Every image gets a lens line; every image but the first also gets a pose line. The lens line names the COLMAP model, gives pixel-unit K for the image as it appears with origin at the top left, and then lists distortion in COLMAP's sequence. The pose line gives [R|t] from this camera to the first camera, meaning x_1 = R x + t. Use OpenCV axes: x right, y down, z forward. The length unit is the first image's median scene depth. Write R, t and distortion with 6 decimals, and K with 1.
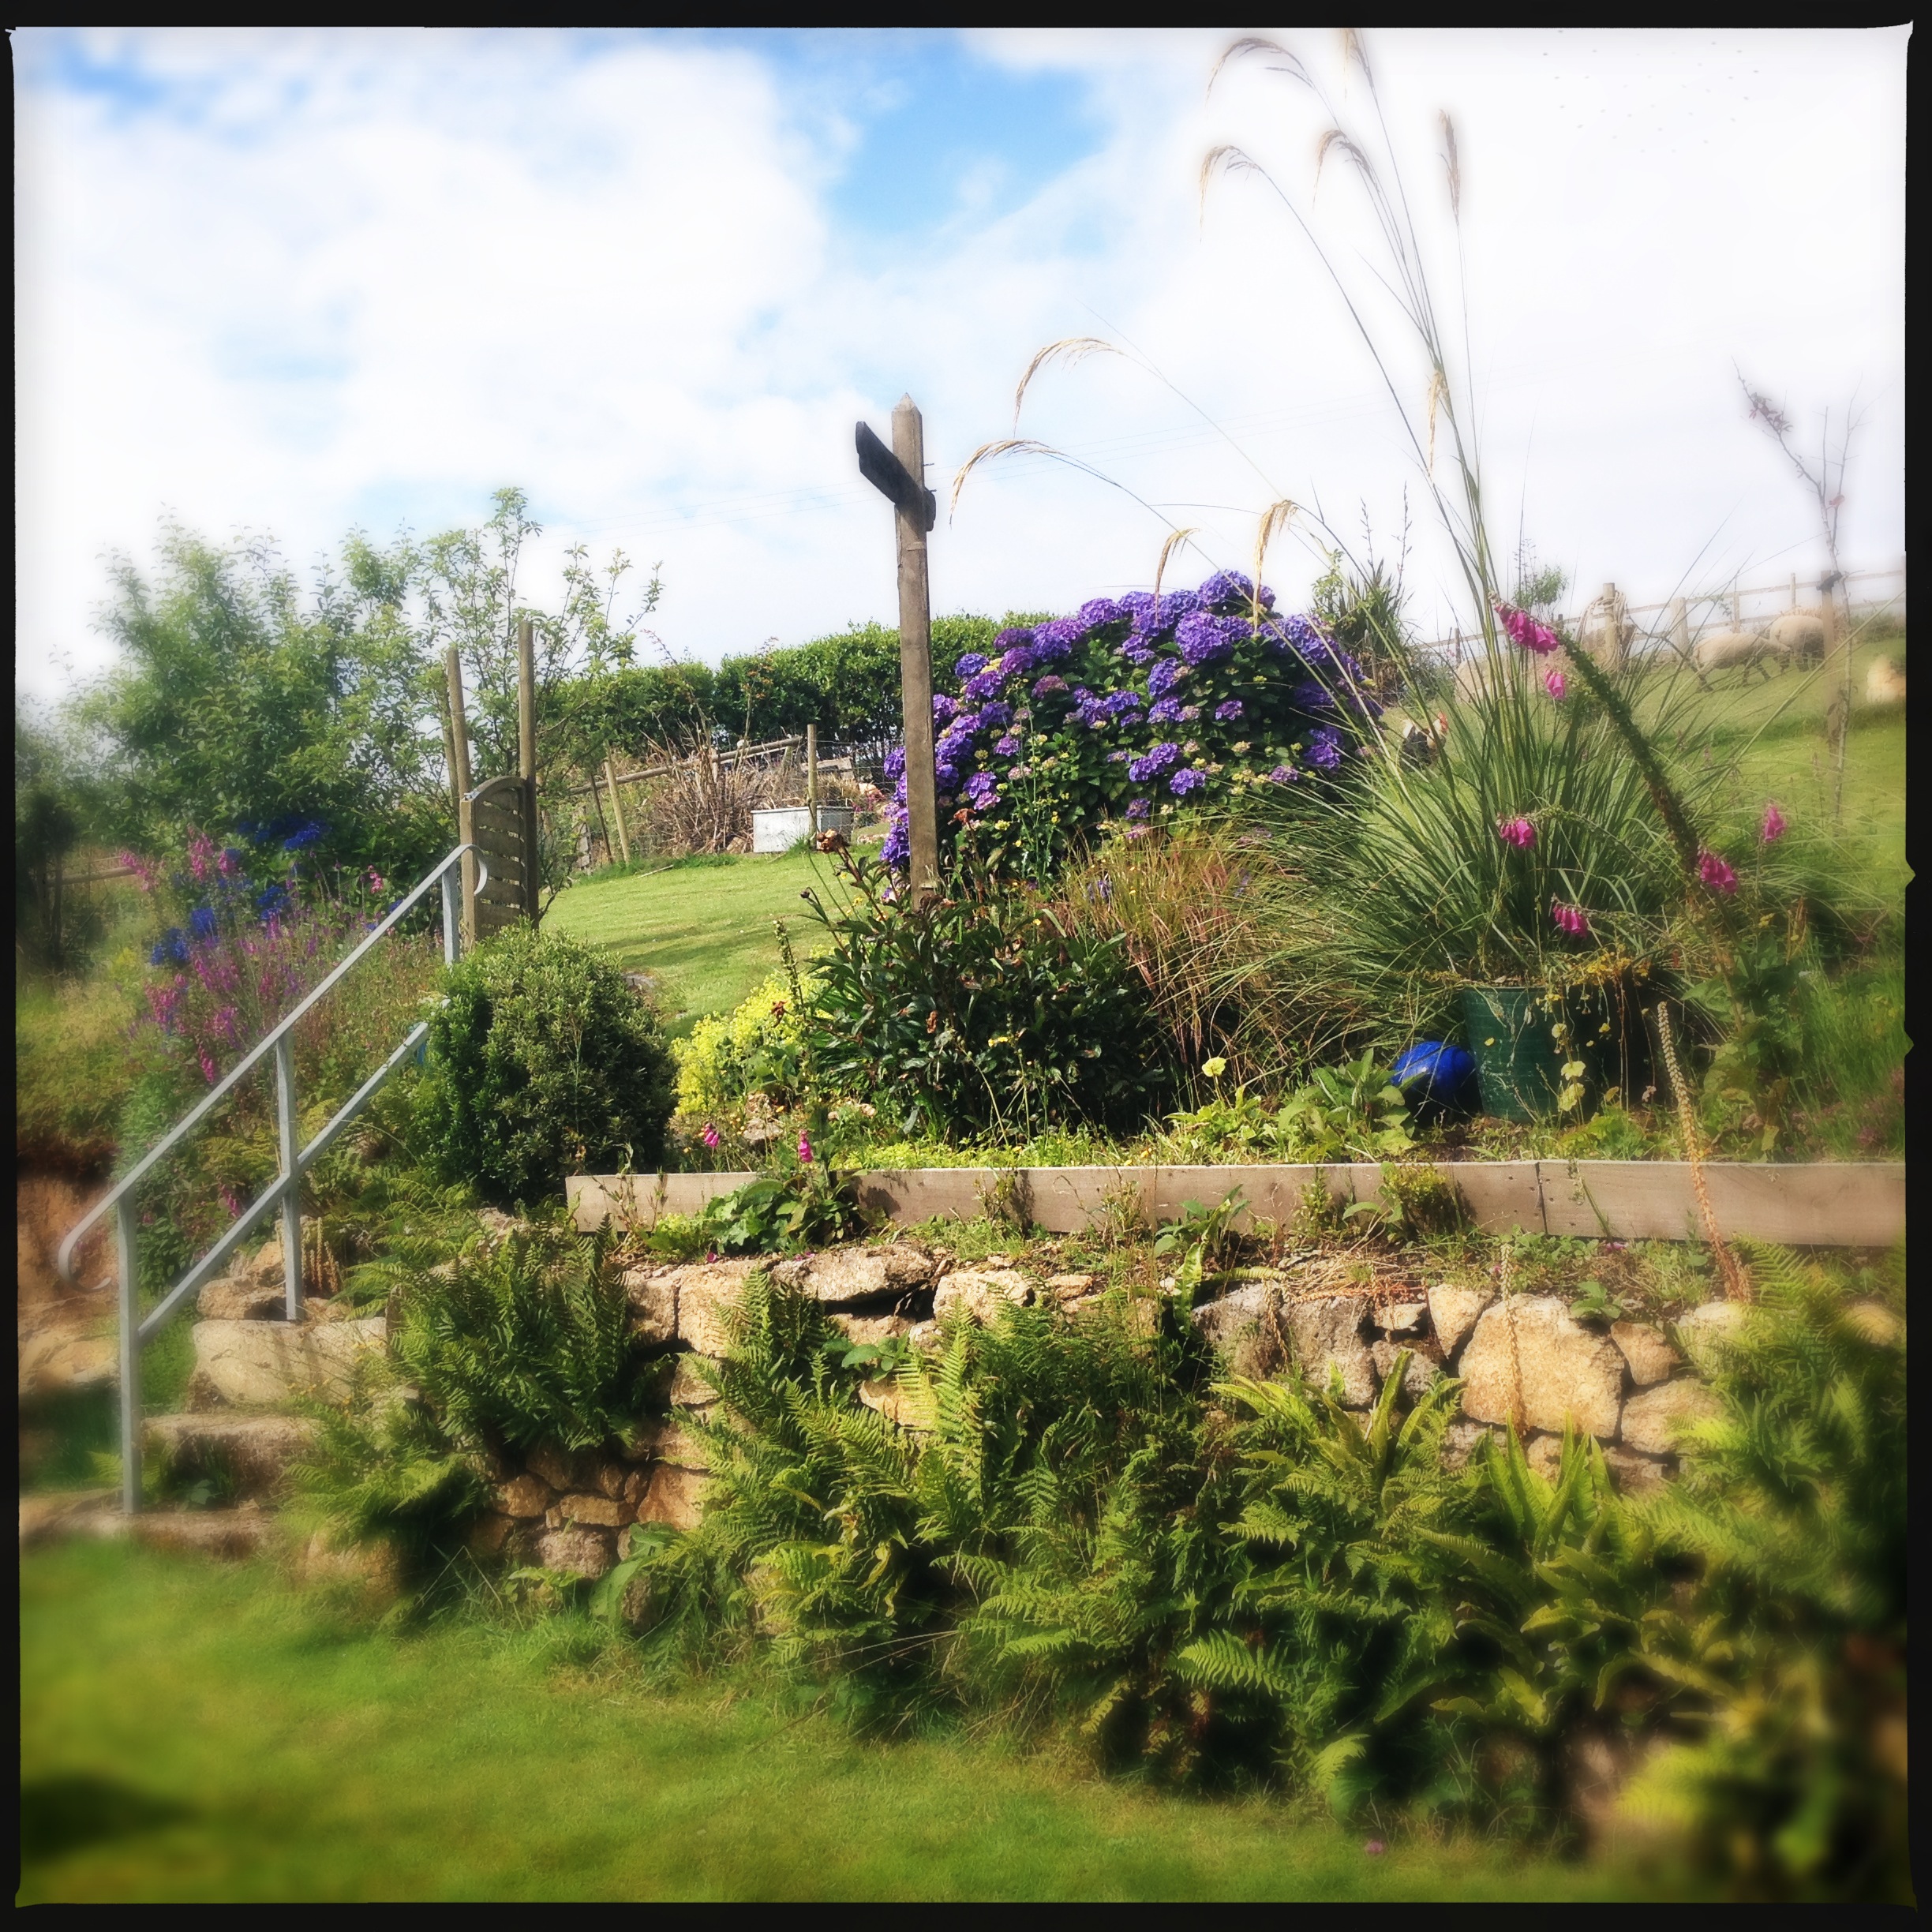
lens RADIAL K [[2379.8, 0, 966.0], [0, 2379.8, 966.0], [0, 0, 1]] dist [0.137520, -0.314898]
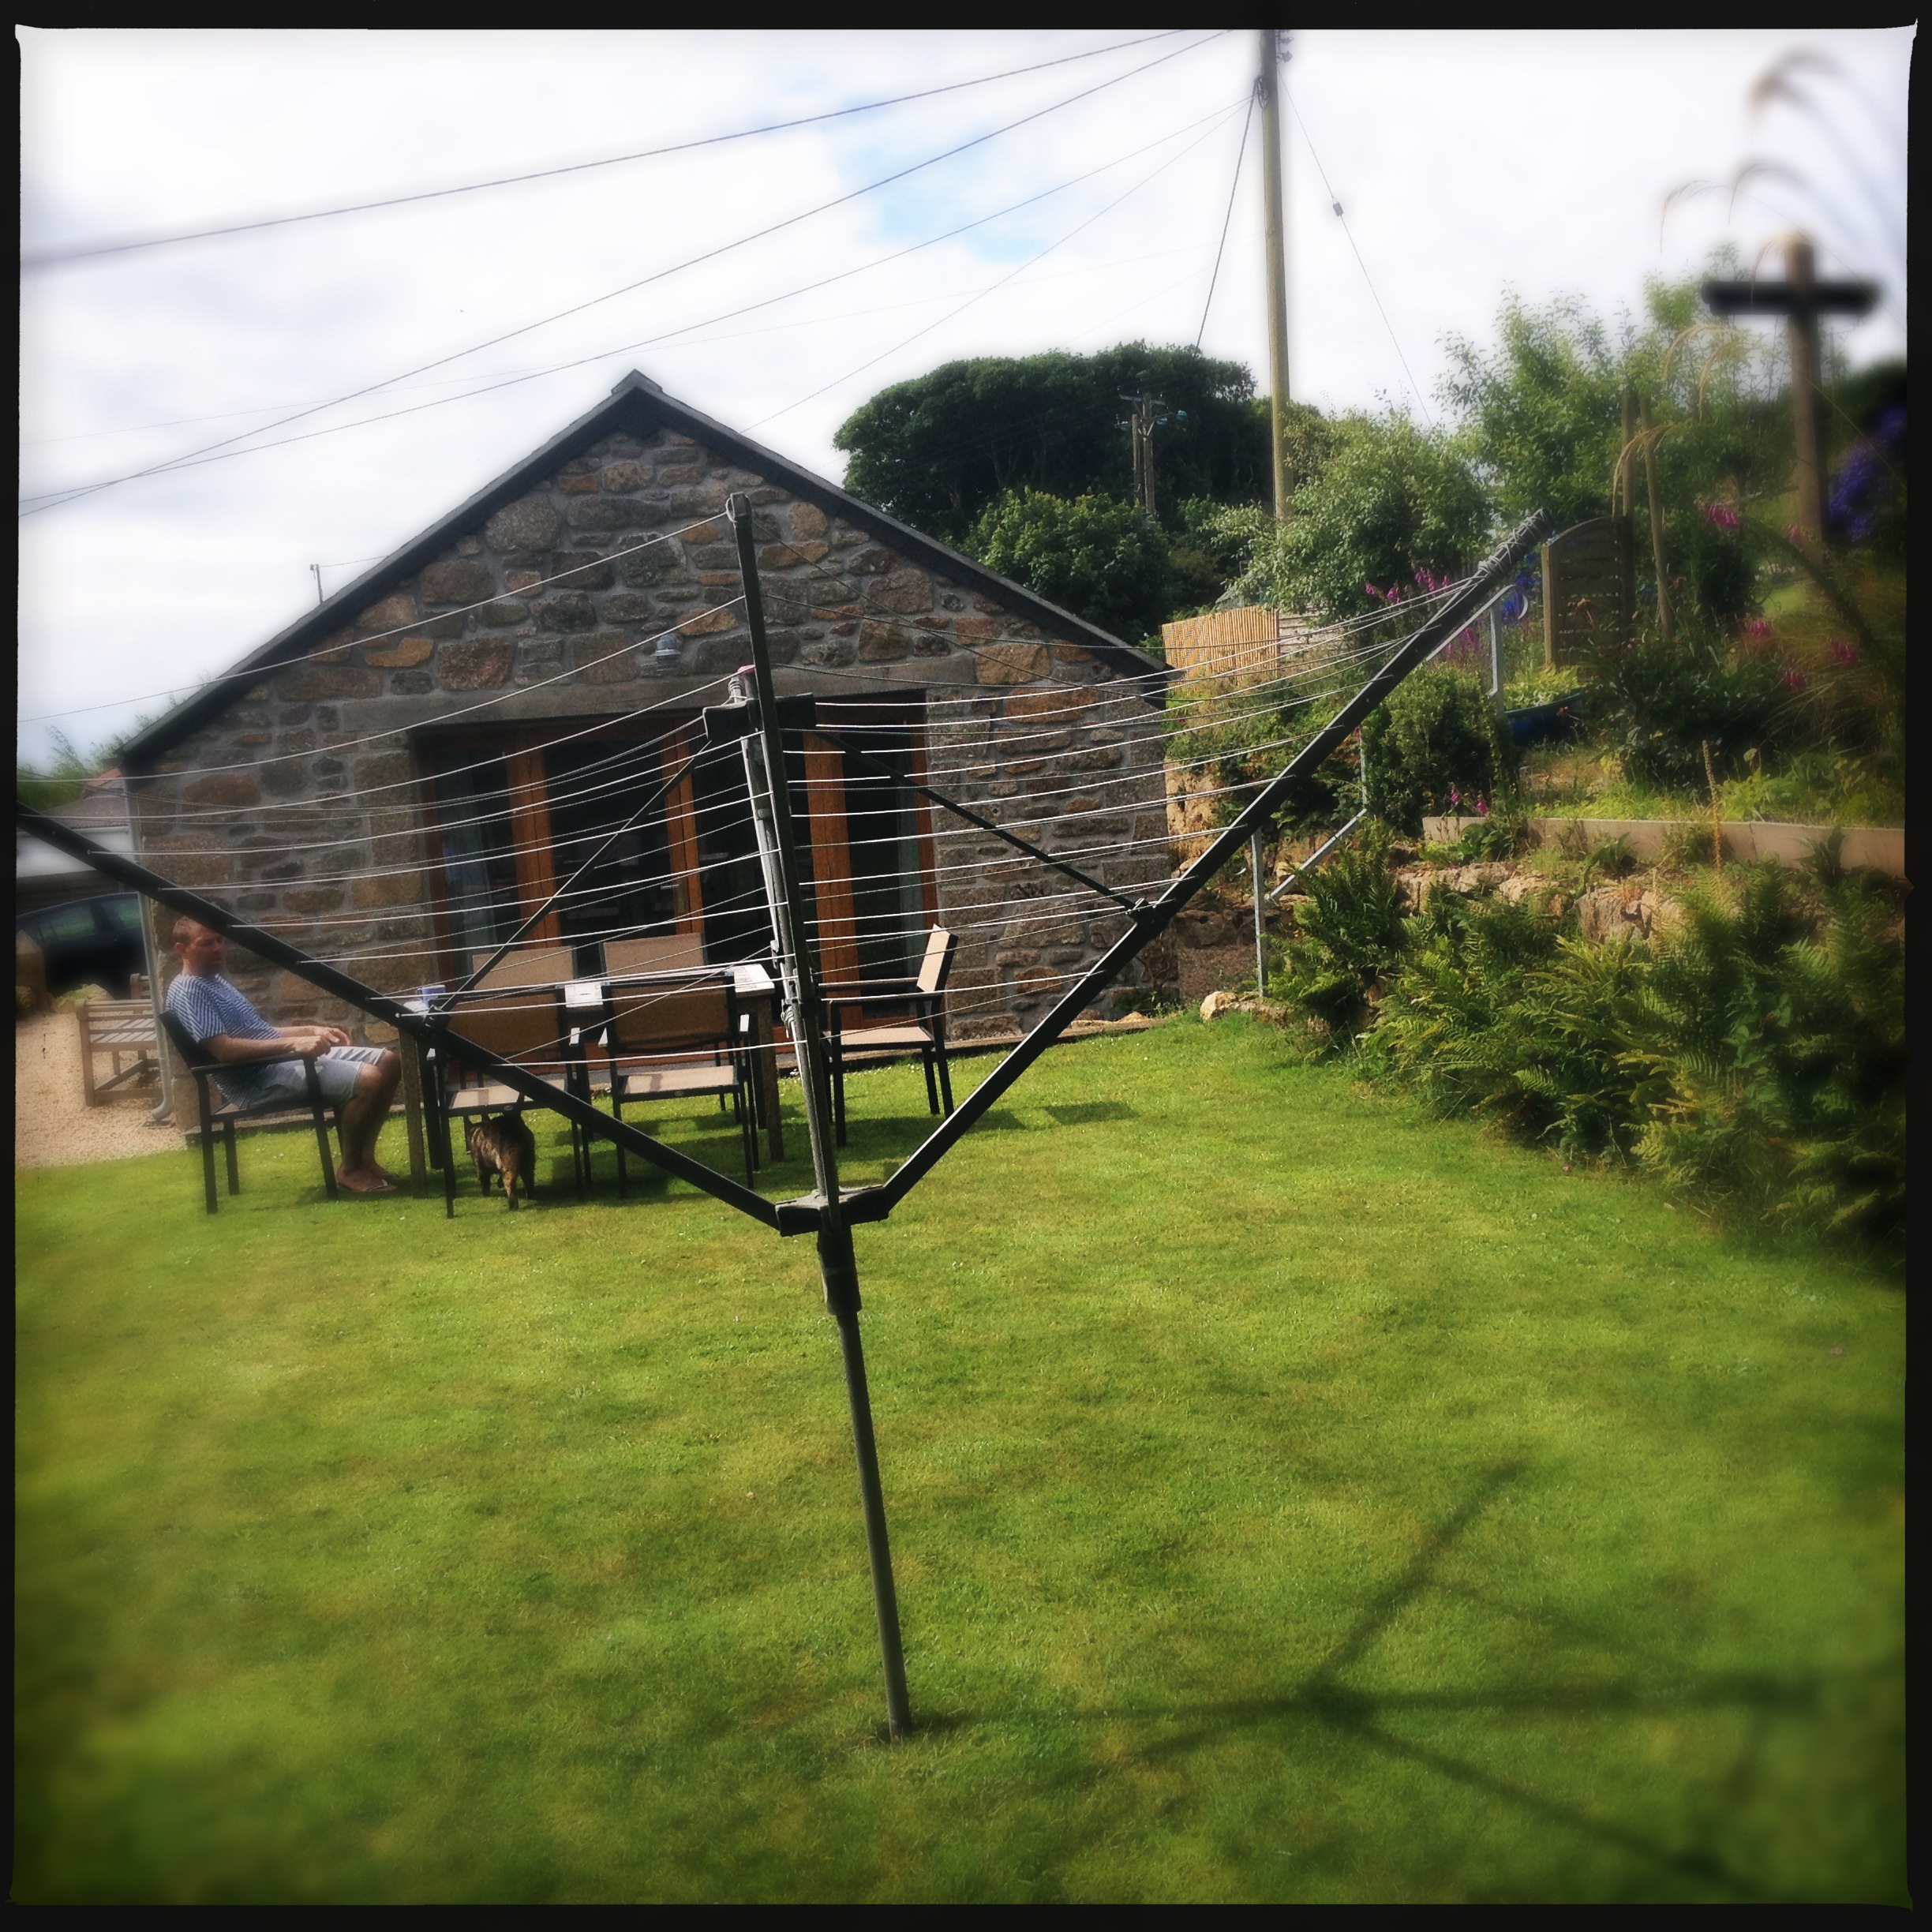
lens RADIAL K [[2379.8, 0, 966.0], [0, 2379.8, 966.0], [0, 0, 1]] dist [0.137520, -0.314898]
pose [[0.761423, 0.049802, -0.646339, 0.683098], [0.059432, 0.987483, 0.146101, -0.074212], [0.645525, -0.149658, 0.748933, -0.490490]]
